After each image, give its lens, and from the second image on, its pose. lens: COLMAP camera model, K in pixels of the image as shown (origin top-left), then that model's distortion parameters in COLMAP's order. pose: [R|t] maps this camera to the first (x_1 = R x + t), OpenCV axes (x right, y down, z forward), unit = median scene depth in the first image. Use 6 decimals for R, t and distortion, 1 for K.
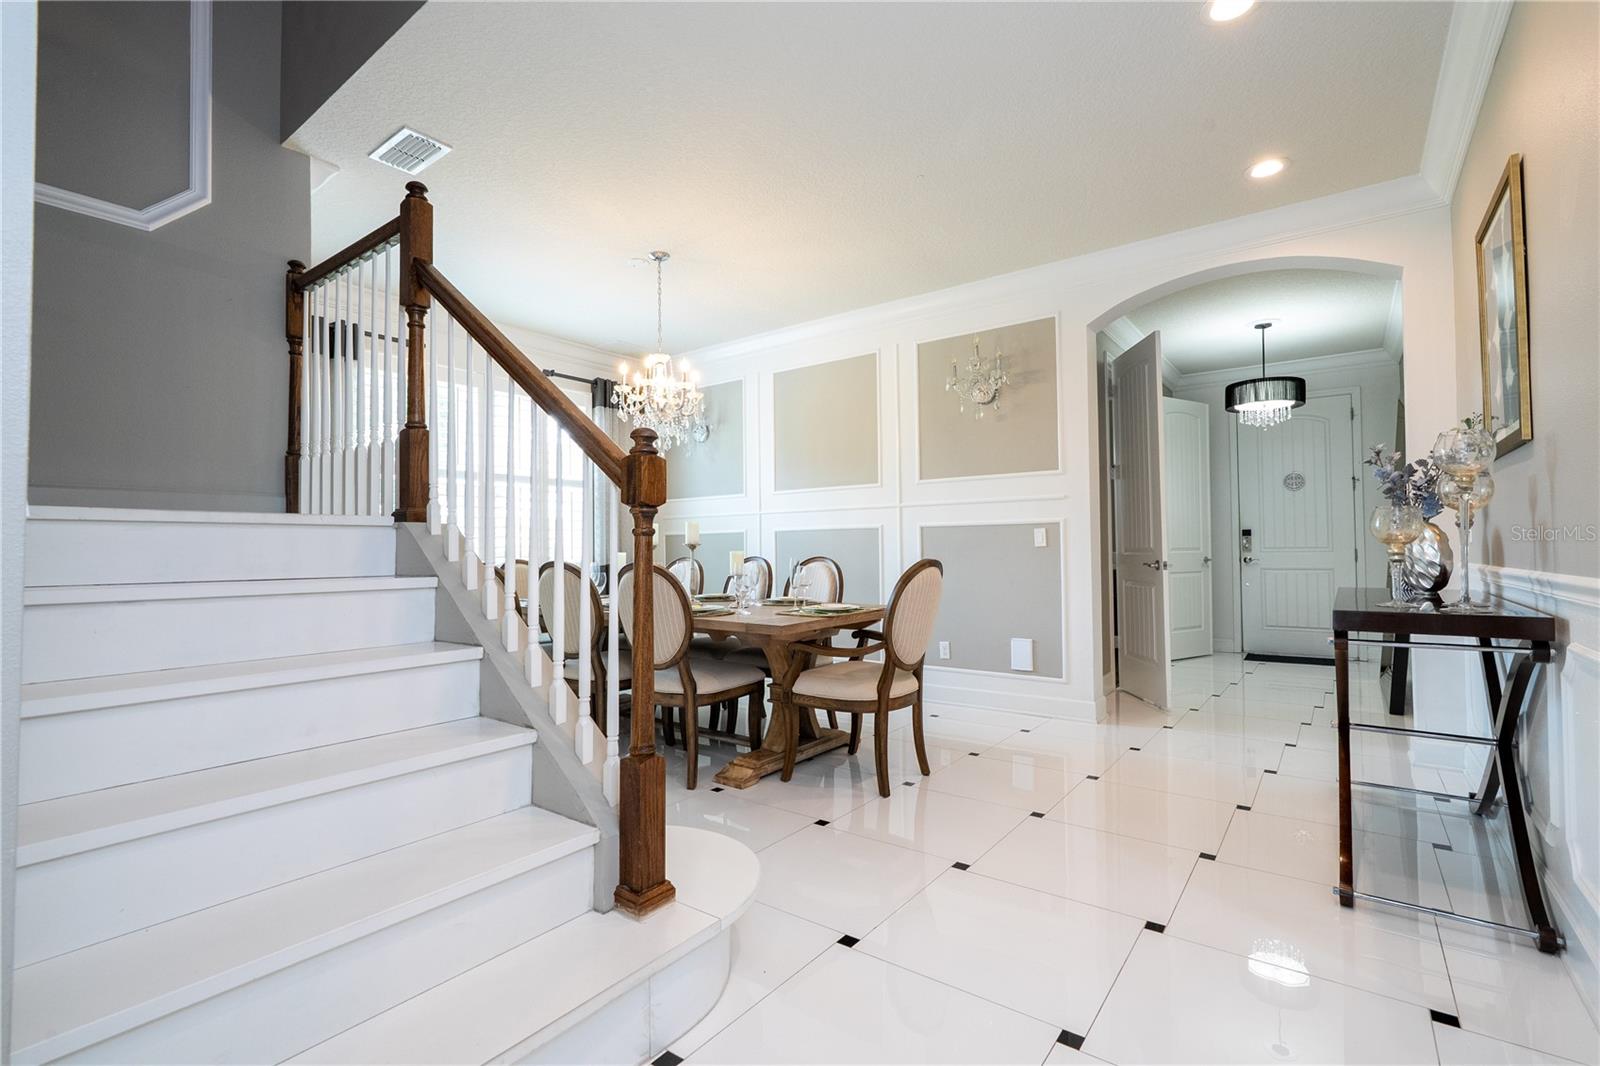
lens RADIAL K [[718.0, 0, 797.1], [0, 718.0, 535.9], [0, 0, 1]] dist [0.000619, 0.000052]
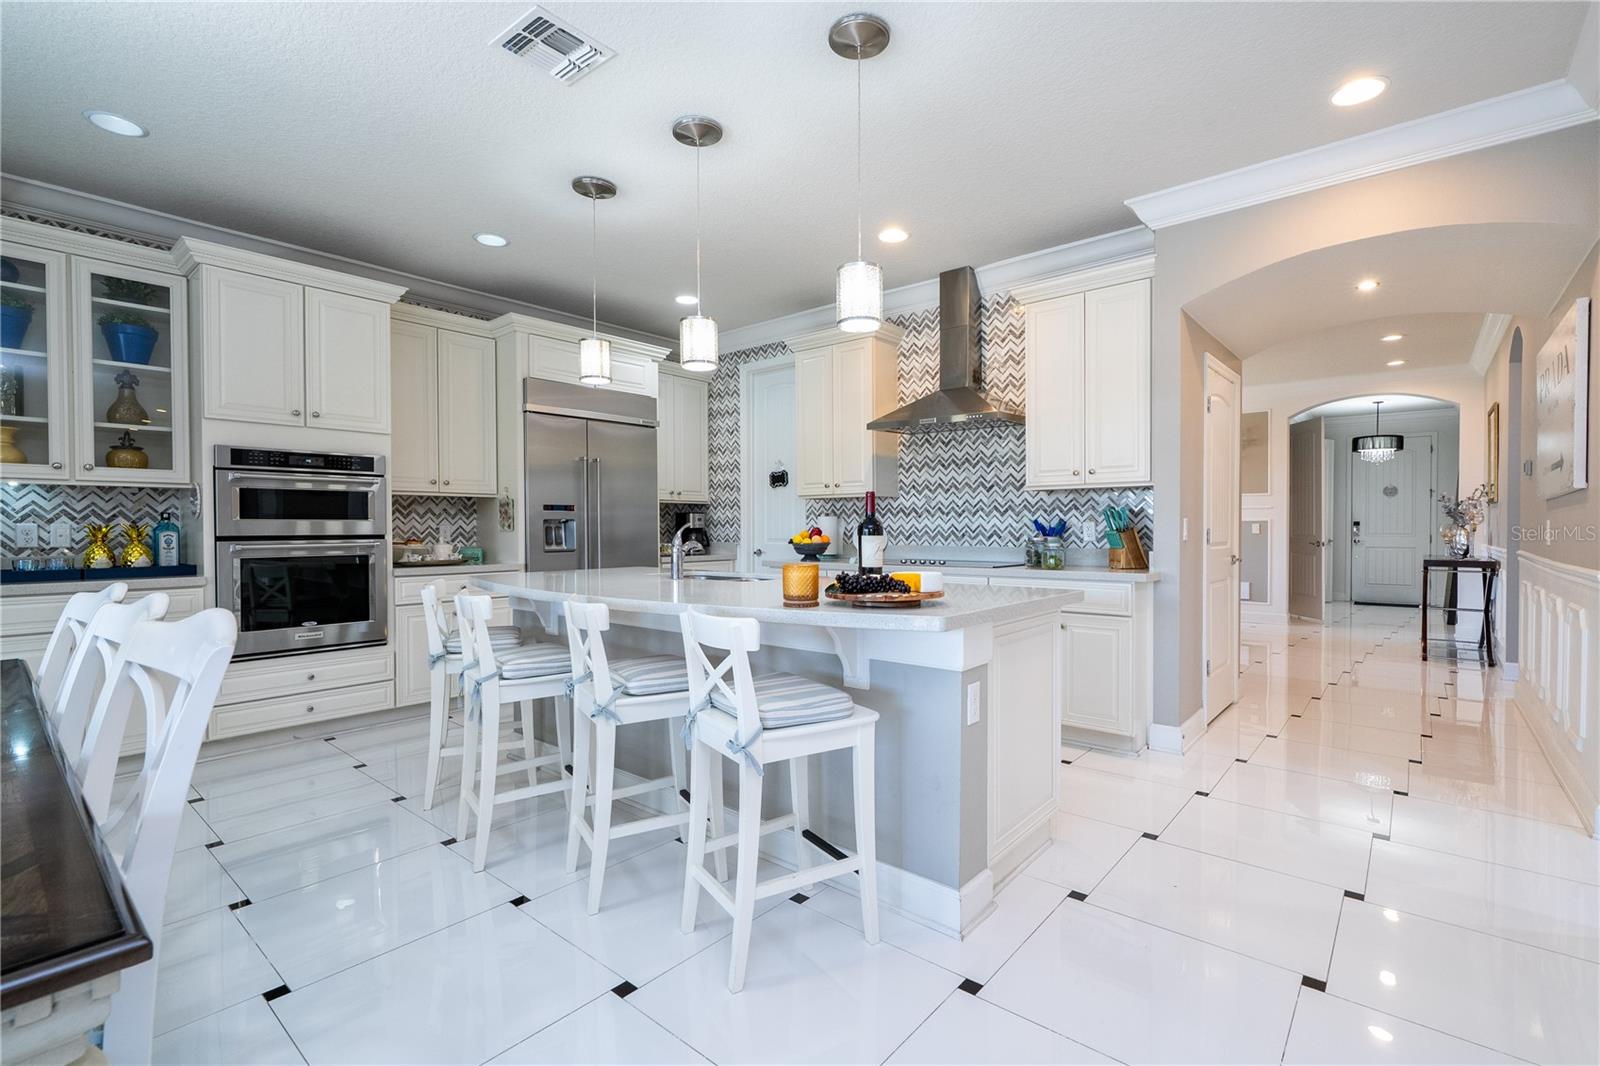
lens RADIAL K [[718.0, 0, 803.1], [0, 718.0, 533.1], [0, 0, 1]] dist [0.000619, 0.000052]
pose [[0.998441, 0.010116, -0.054897, -0.734740], [-0.008422, 0.999484, 0.031004, -0.034077], [0.055183, -0.030493, 0.998011, -0.934779]]
